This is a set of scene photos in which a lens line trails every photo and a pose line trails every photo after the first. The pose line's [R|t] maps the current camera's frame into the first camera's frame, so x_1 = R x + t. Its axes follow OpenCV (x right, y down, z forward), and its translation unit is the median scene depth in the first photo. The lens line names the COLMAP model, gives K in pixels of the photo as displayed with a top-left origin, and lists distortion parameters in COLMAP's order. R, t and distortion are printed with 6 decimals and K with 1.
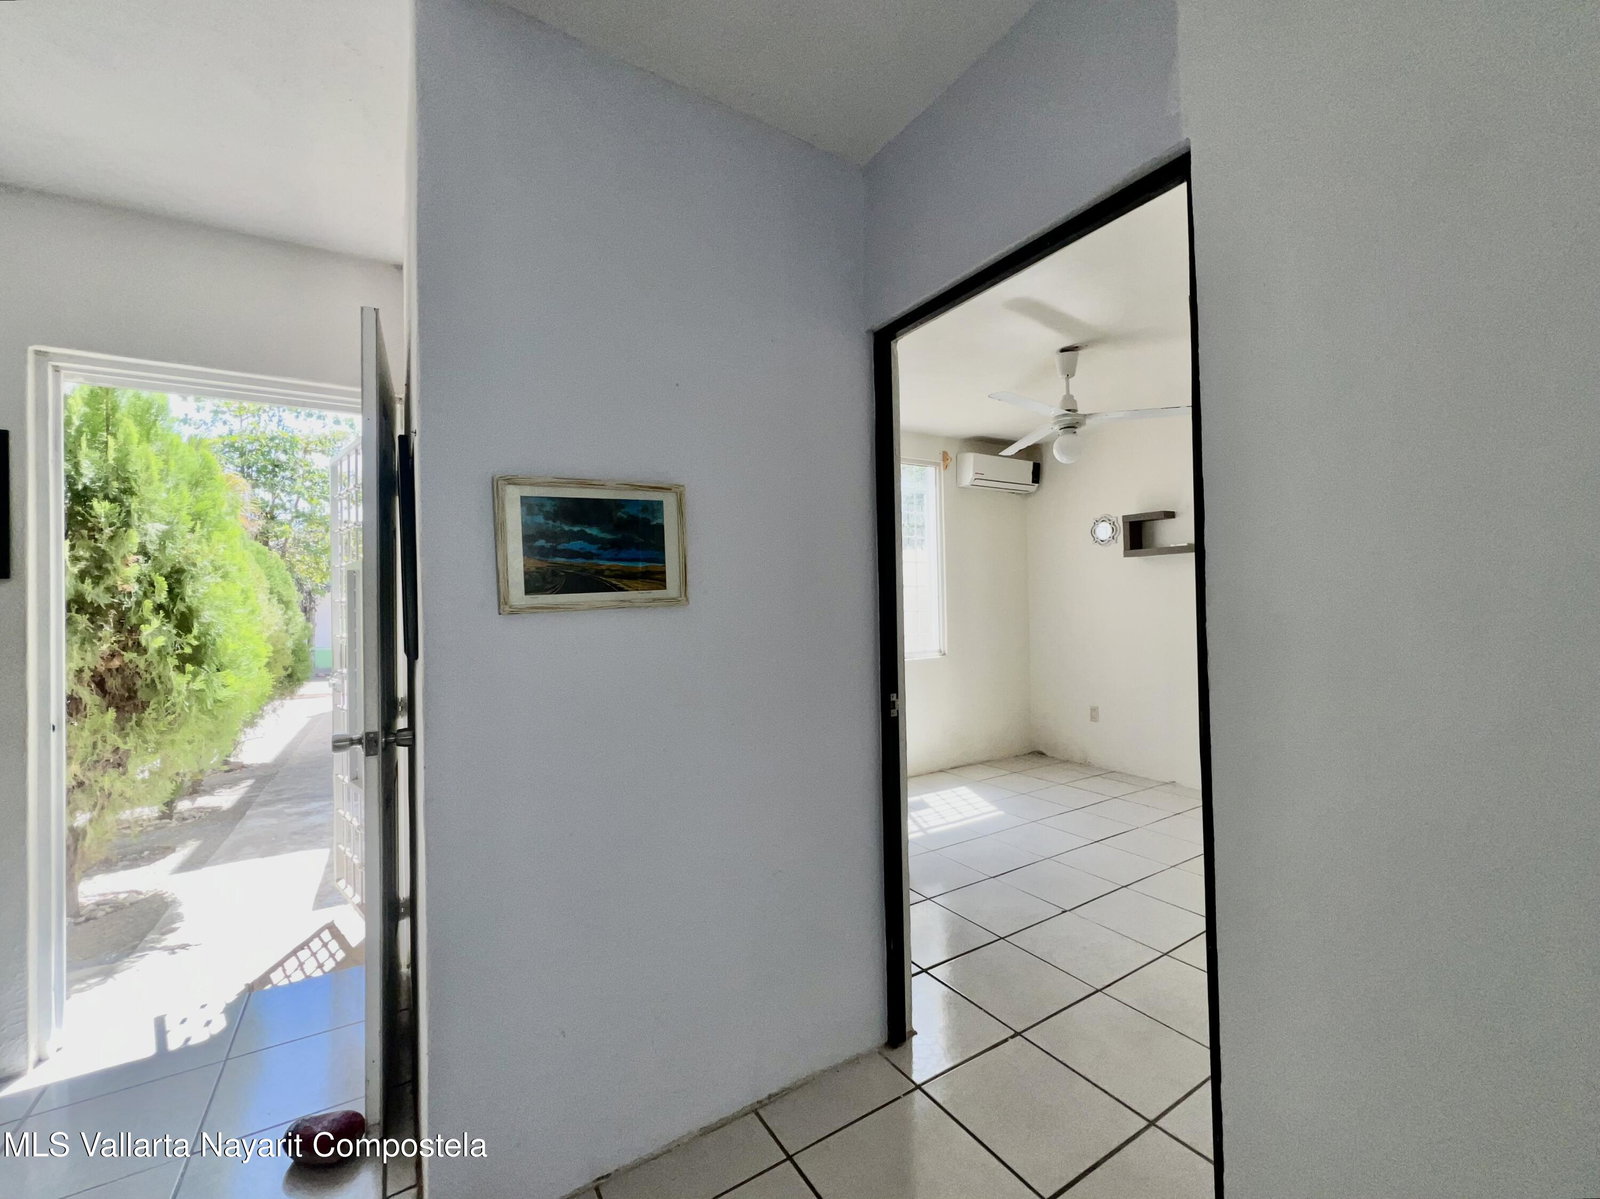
lens RADIAL K [[648.8, 0, 800.0], [0, 648.8, 599.5], [0, 0, 1]] dist [-0.008757, 0.000123]
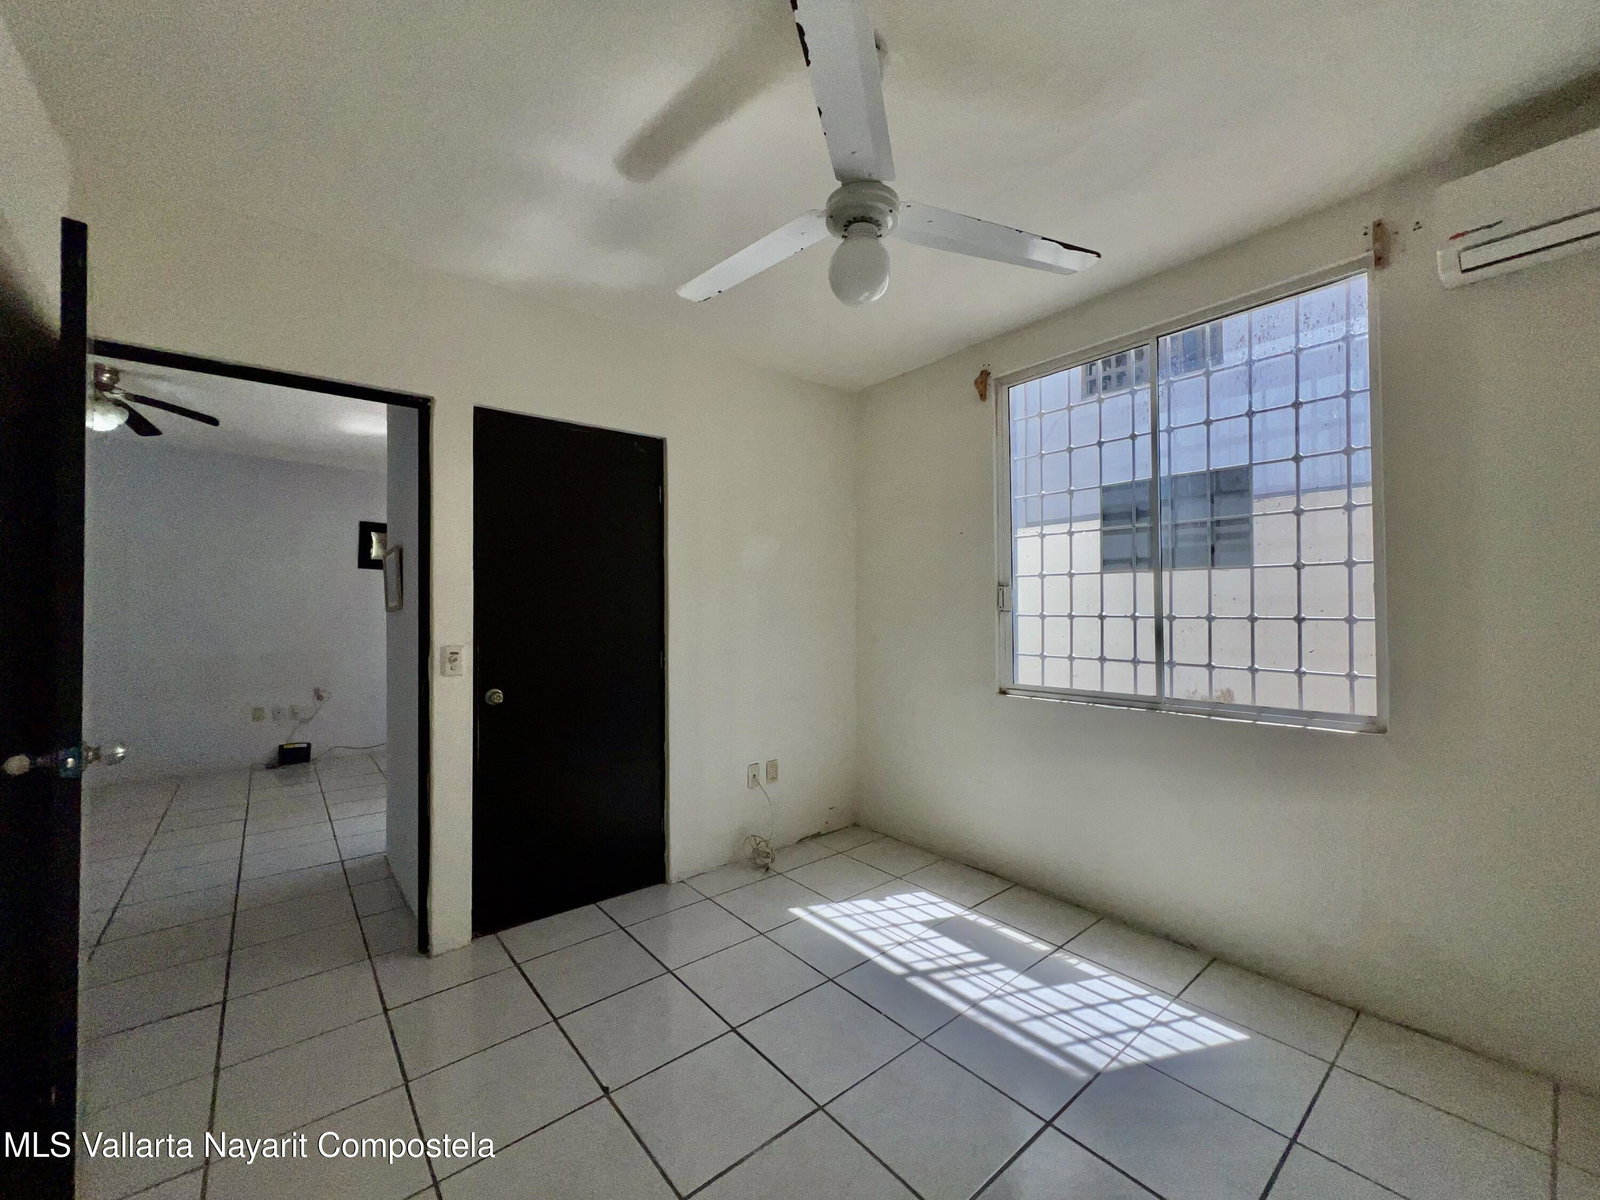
lens RADIAL K [[634.2, 0, 800.0], [0, 634.2, 600.0], [0, 0, 1]] dist [-0.005249, 0.000299]
pose [[0.137707, 0.005621, -0.990457, 0.578647], [0.011108, 0.999912, 0.007219, -0.002952], [0.990411, -0.011997, 0.137632, 0.611632]]
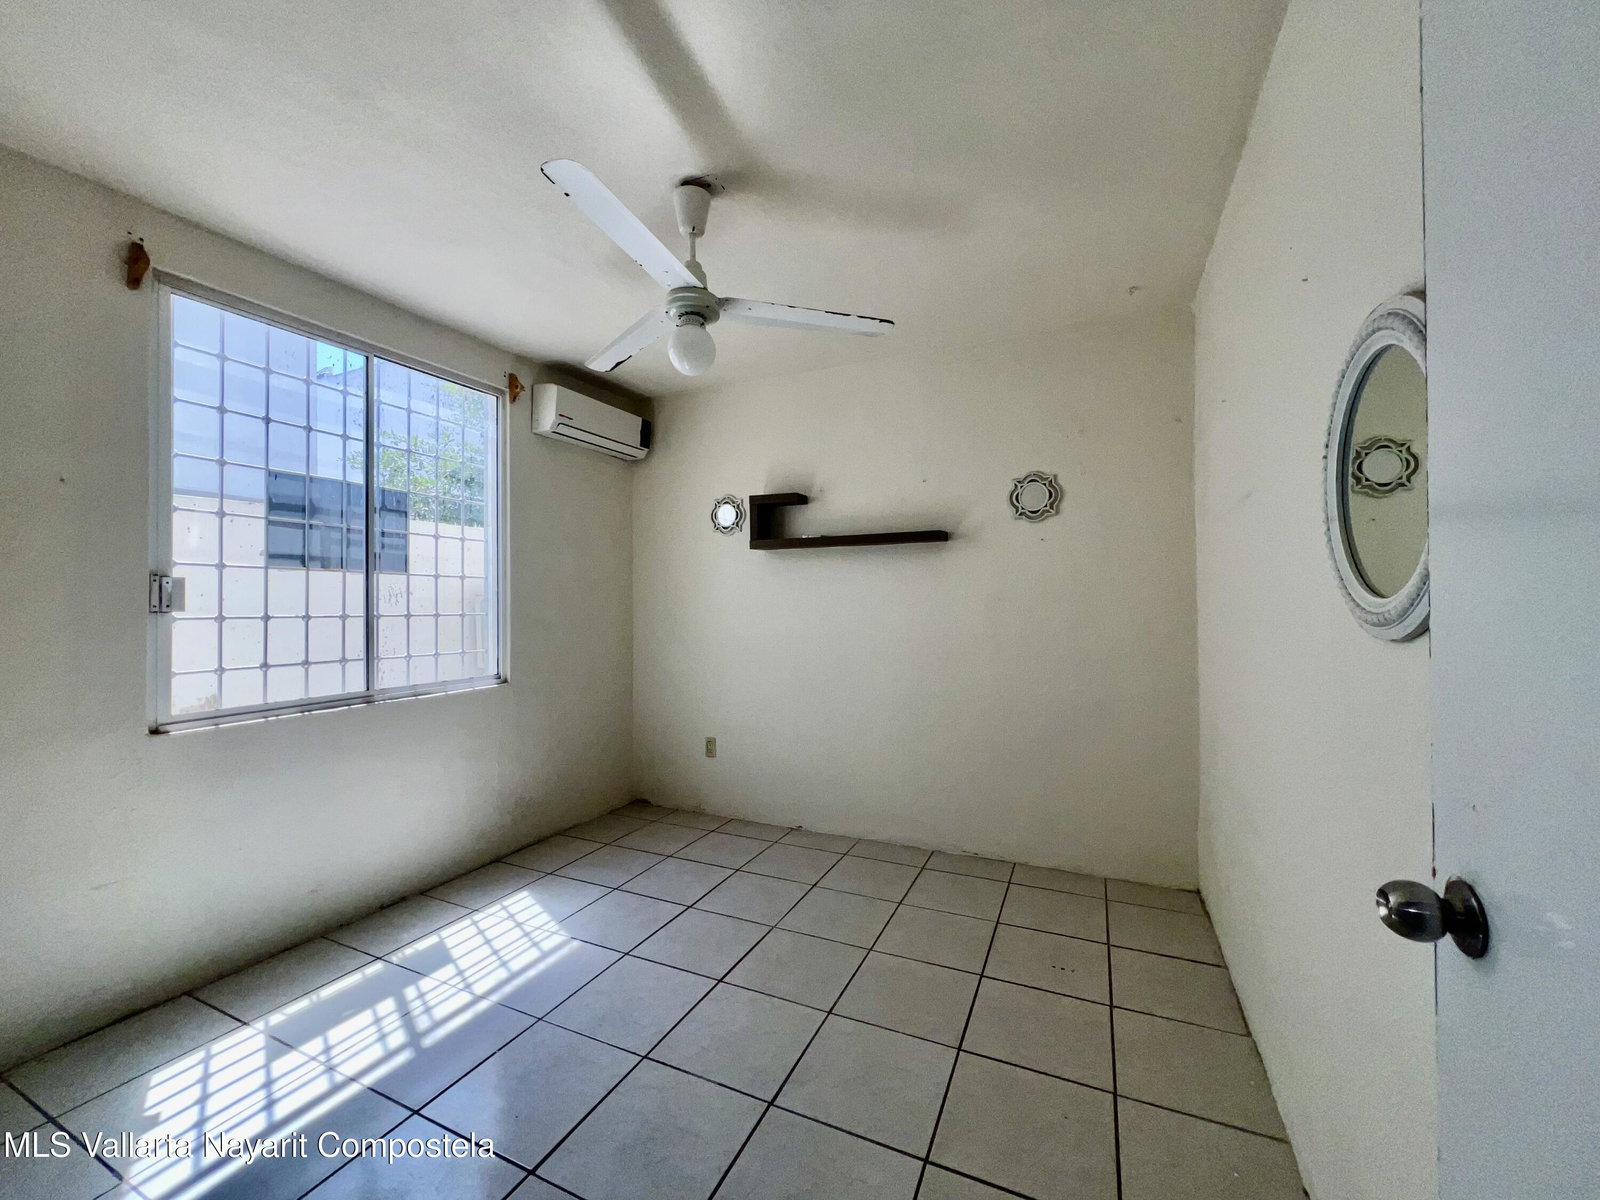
lens RADIAL K [[634.2, 0, 800.0], [0, 634.2, 600.0], [0, 0, 1]] dist [-0.005249, 0.000299]
pose [[0.834818, 0.019539, 0.550179, 0.122059], [-0.018950, 0.999798, -0.006753, 0.000688], [-0.550199, -0.004788, 0.835020, 0.308770]]
